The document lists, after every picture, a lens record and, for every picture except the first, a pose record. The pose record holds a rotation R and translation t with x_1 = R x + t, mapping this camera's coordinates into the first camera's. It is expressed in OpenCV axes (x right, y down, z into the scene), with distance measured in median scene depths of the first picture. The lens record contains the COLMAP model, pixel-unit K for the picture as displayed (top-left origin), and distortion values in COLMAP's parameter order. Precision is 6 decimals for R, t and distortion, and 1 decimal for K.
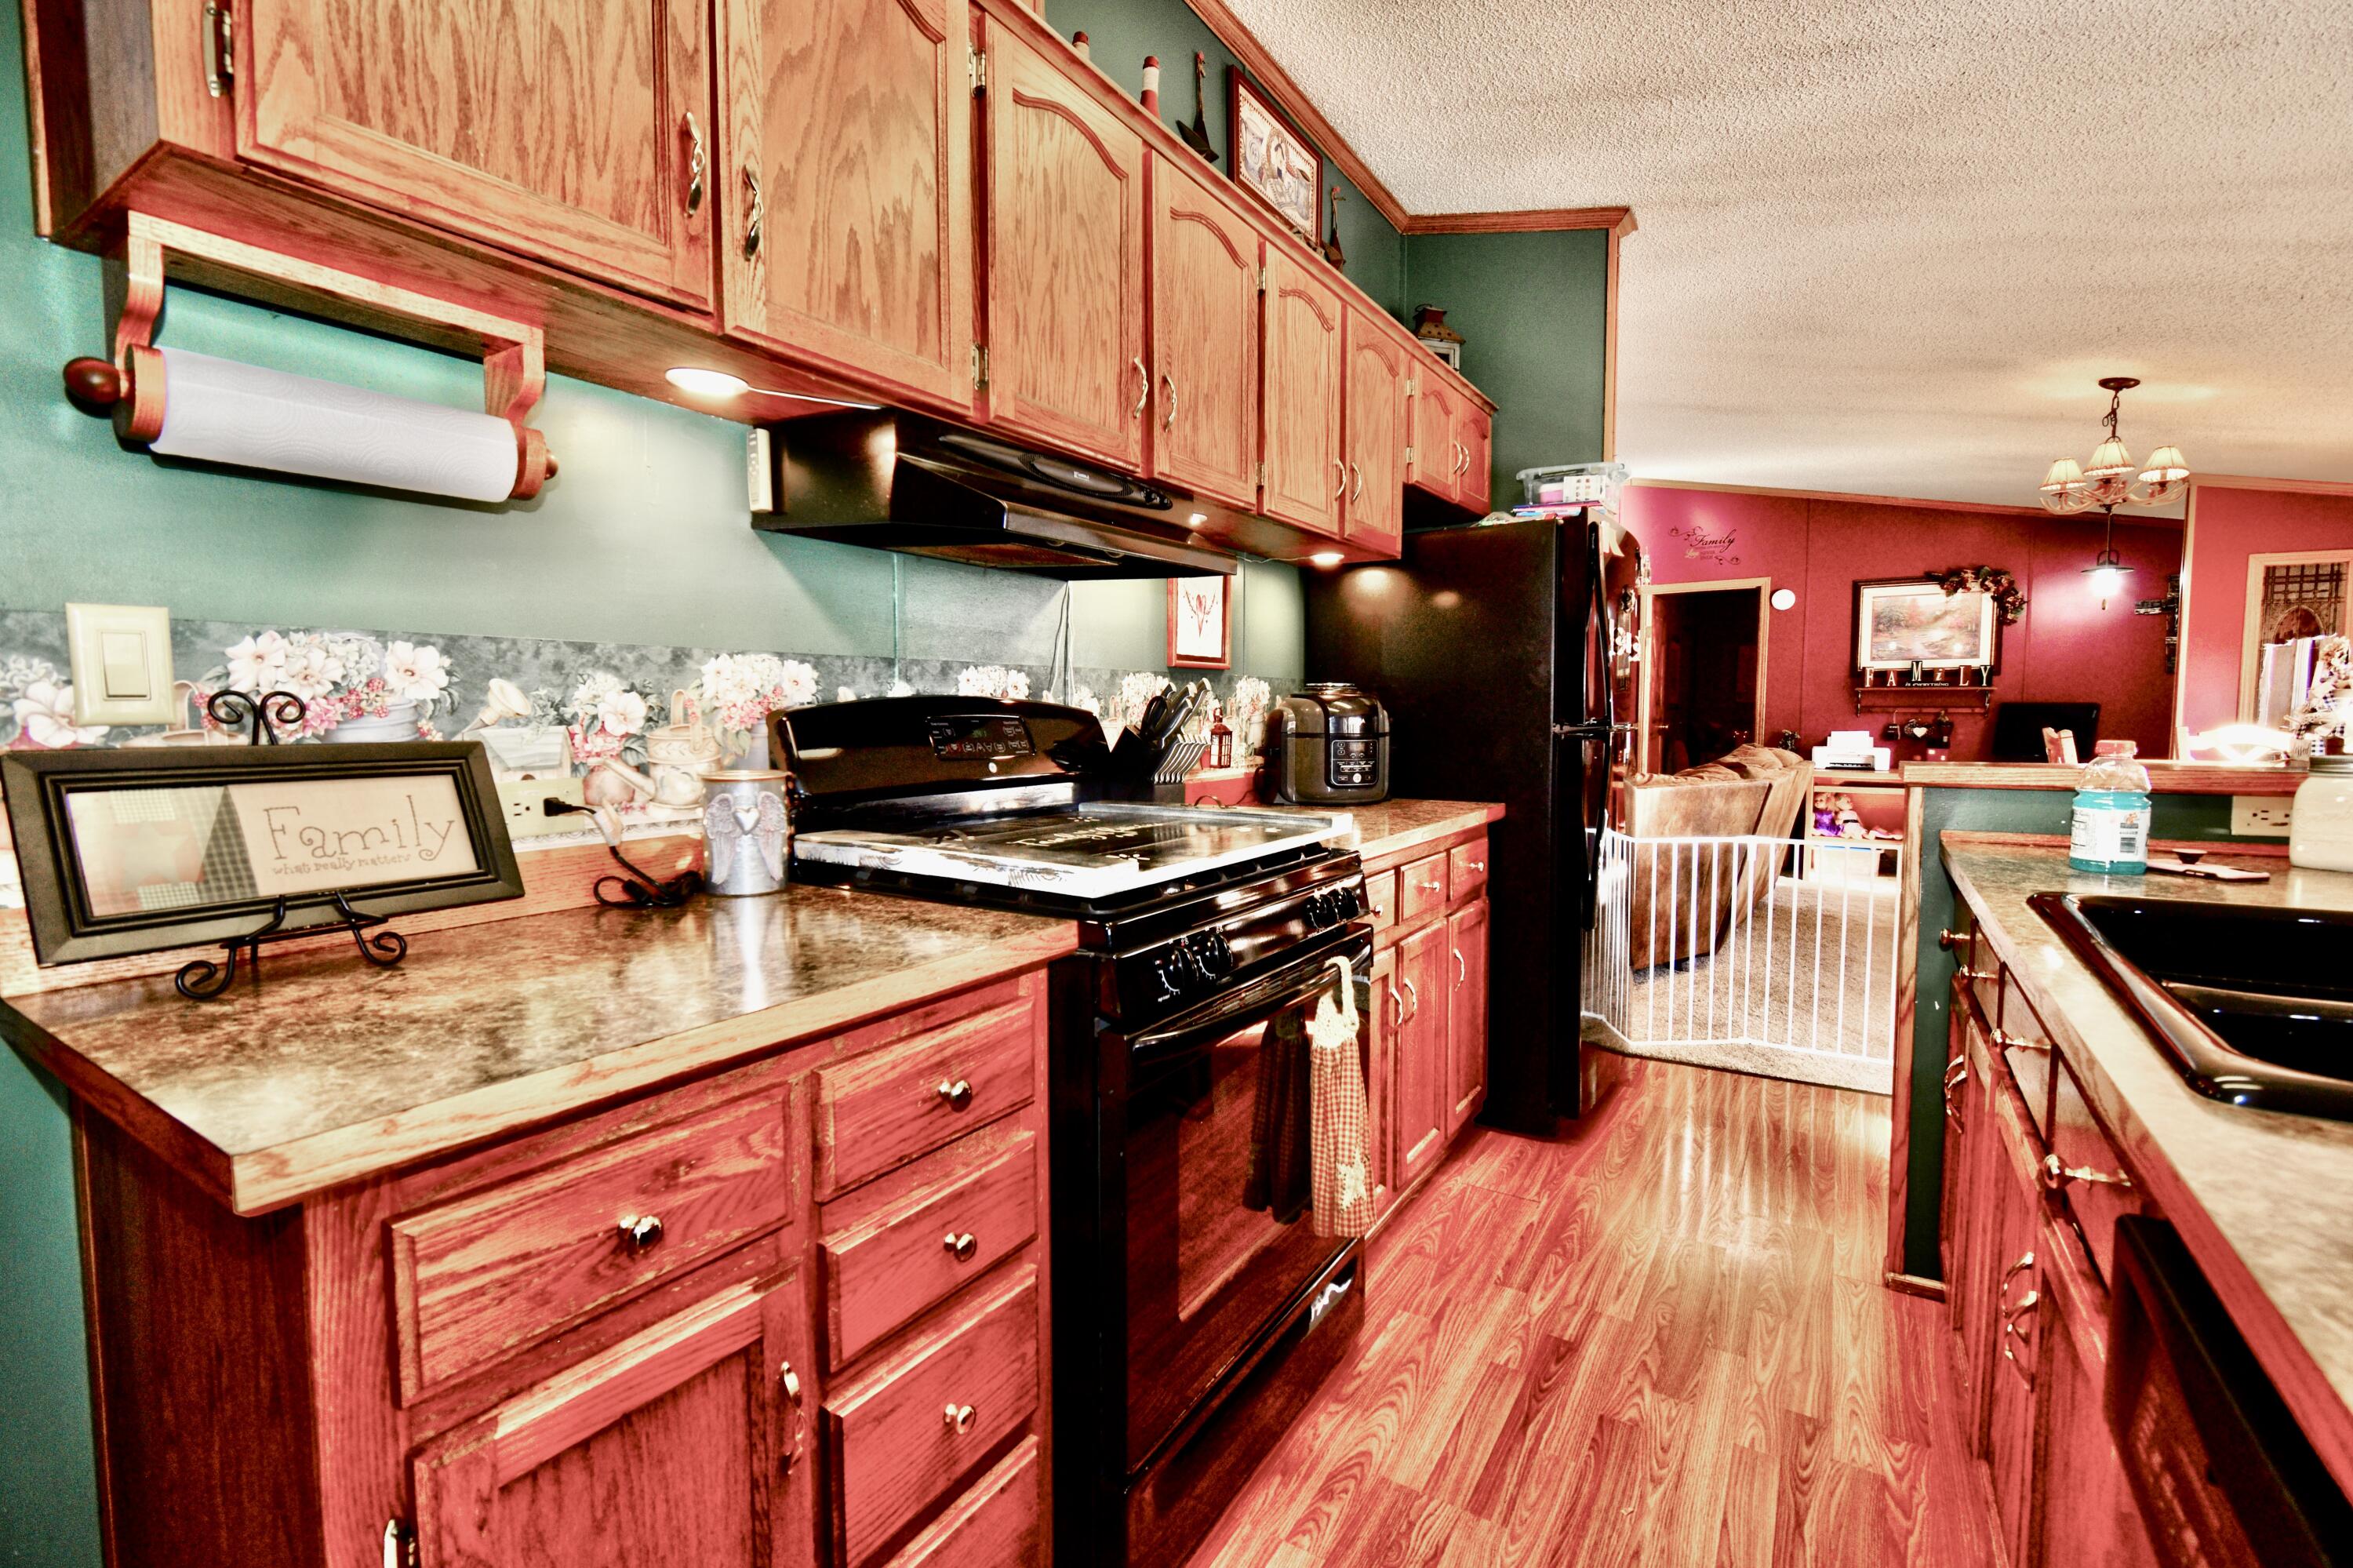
lens RADIAL K [[1031.5, 0, 1177.7], [0, 1031.5, 777.6], [0, 0, 1]] dist [0.006408, -0.004012]
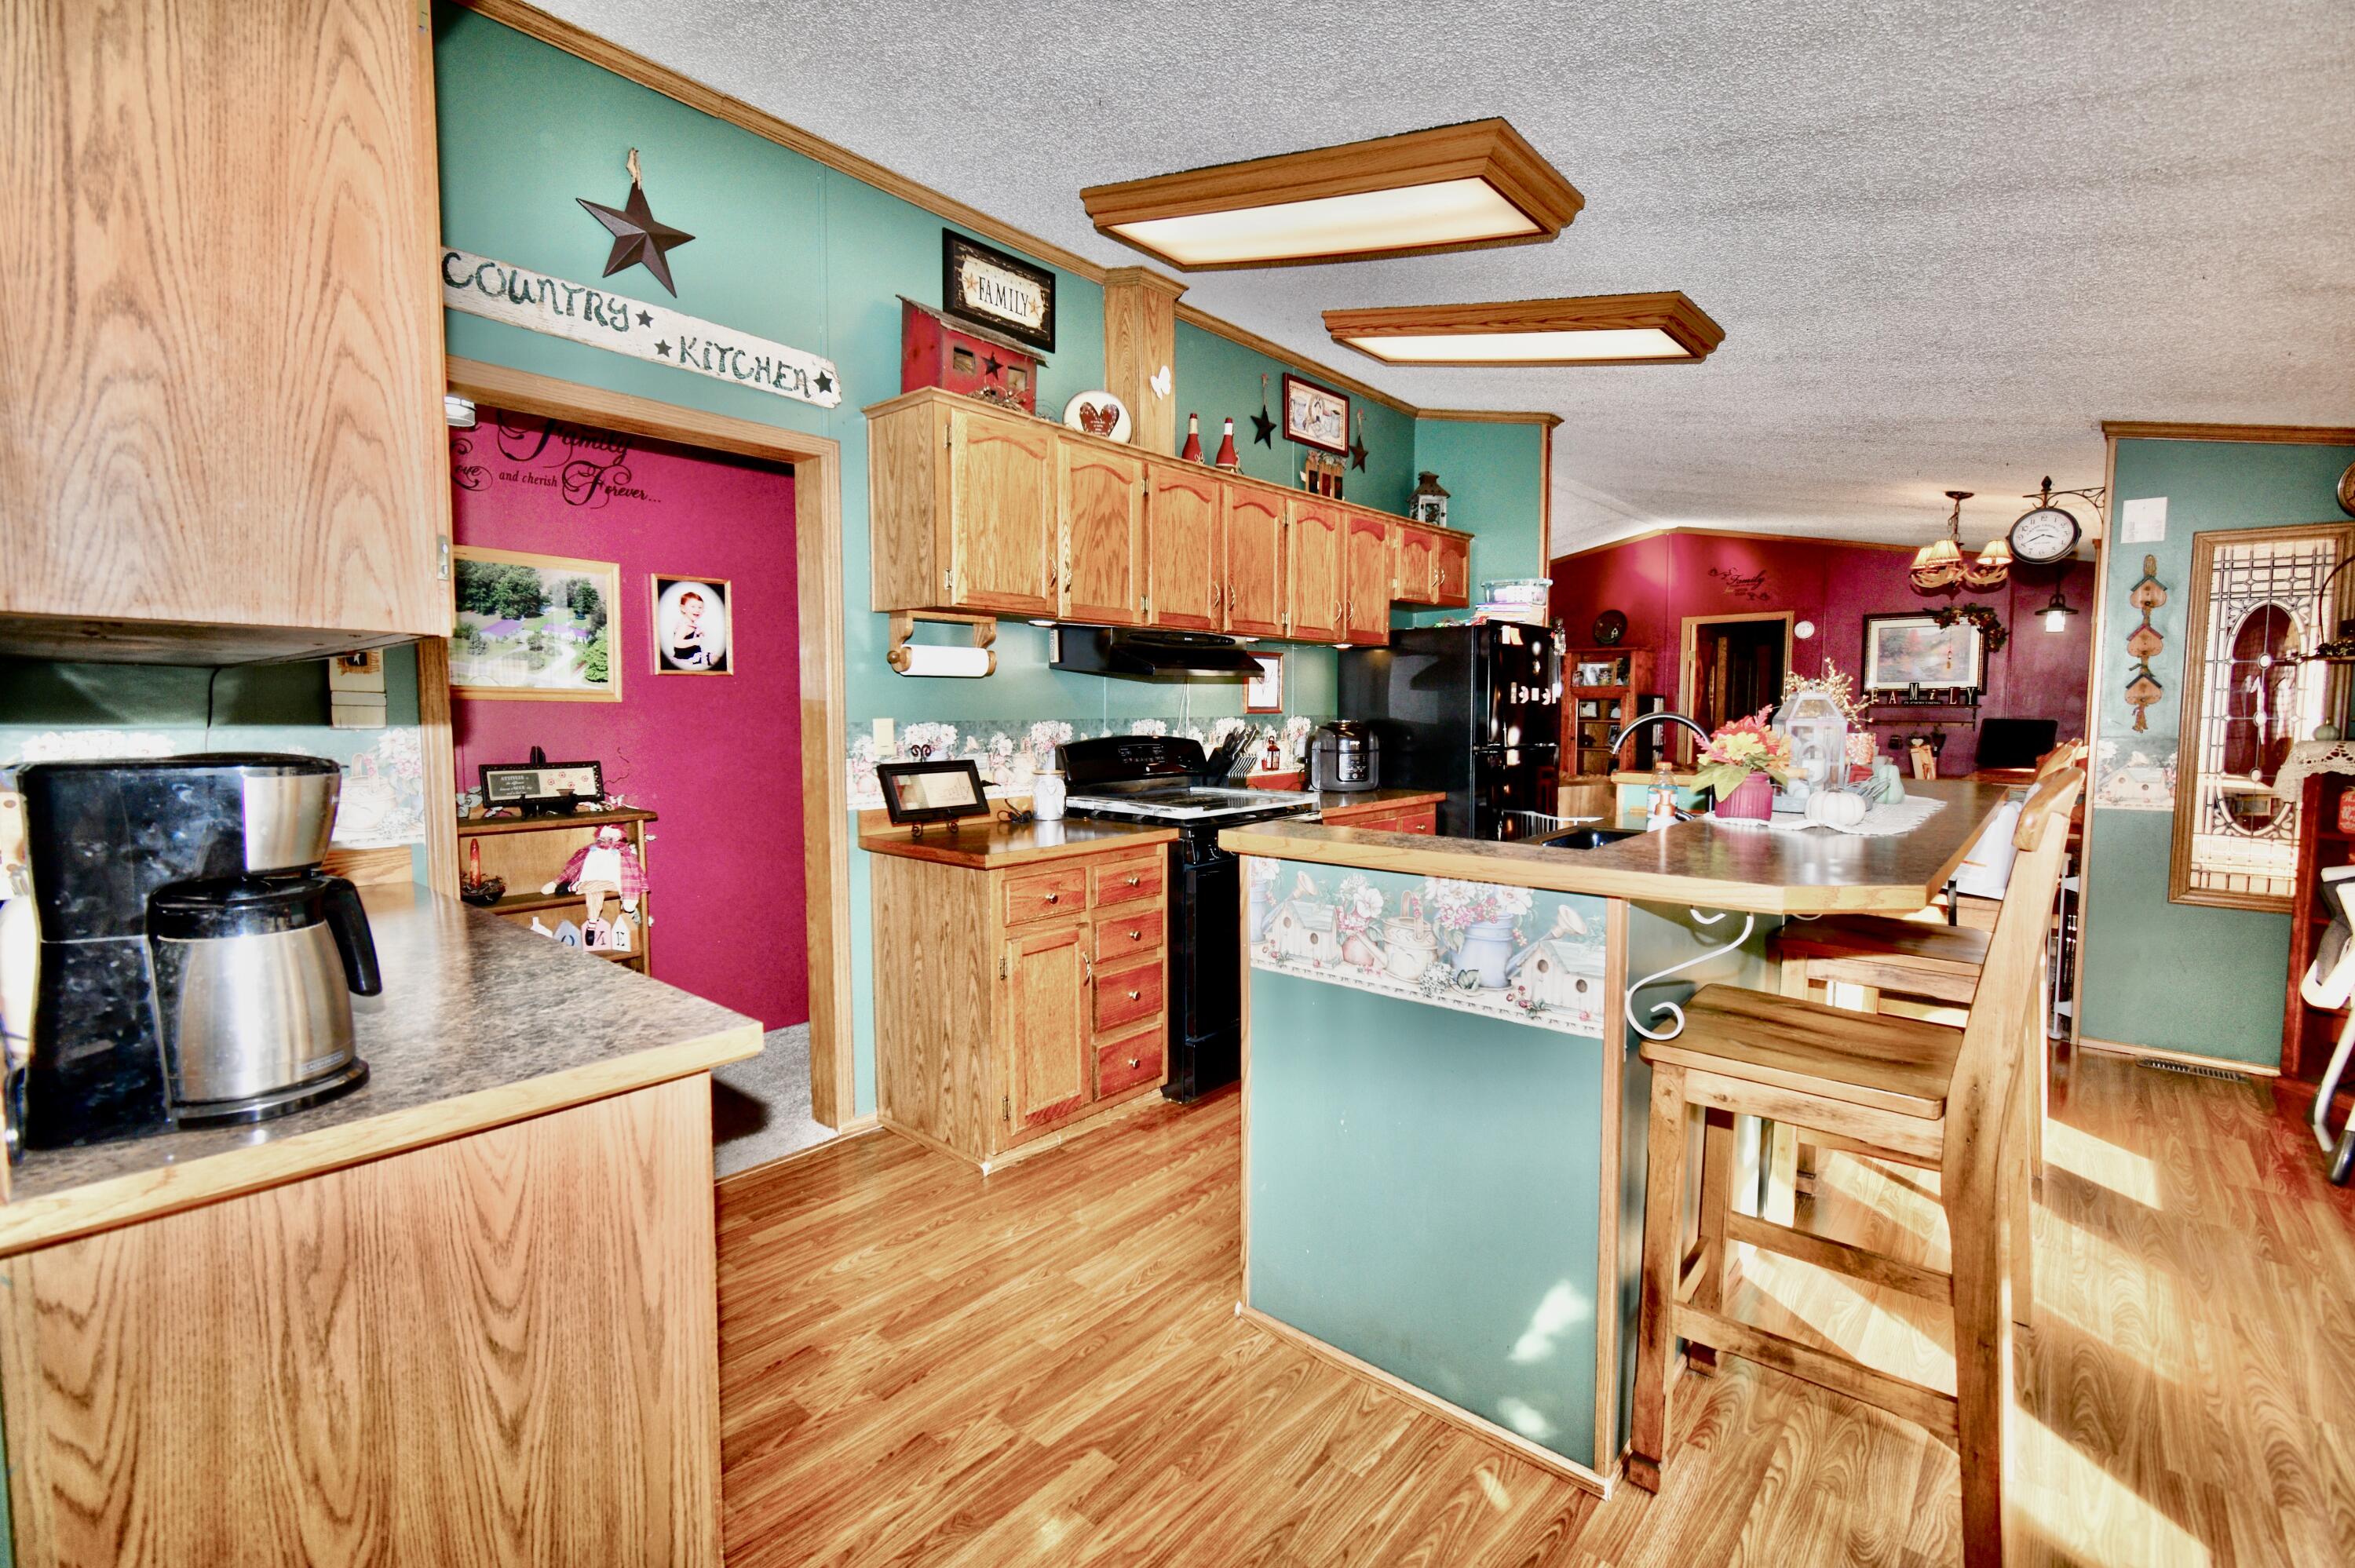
lens RADIAL K [[1032.2, 0, 1178.7], [0, 1032.2, 777.6], [0, 0, 1]] dist [0.006408, -0.004012]
pose [[0.989435, 0.011640, -0.144510, 0.162921], [-0.010940, 0.999924, 0.005638, -0.004090], [0.144564, -0.003998, 0.989487, -0.936715]]
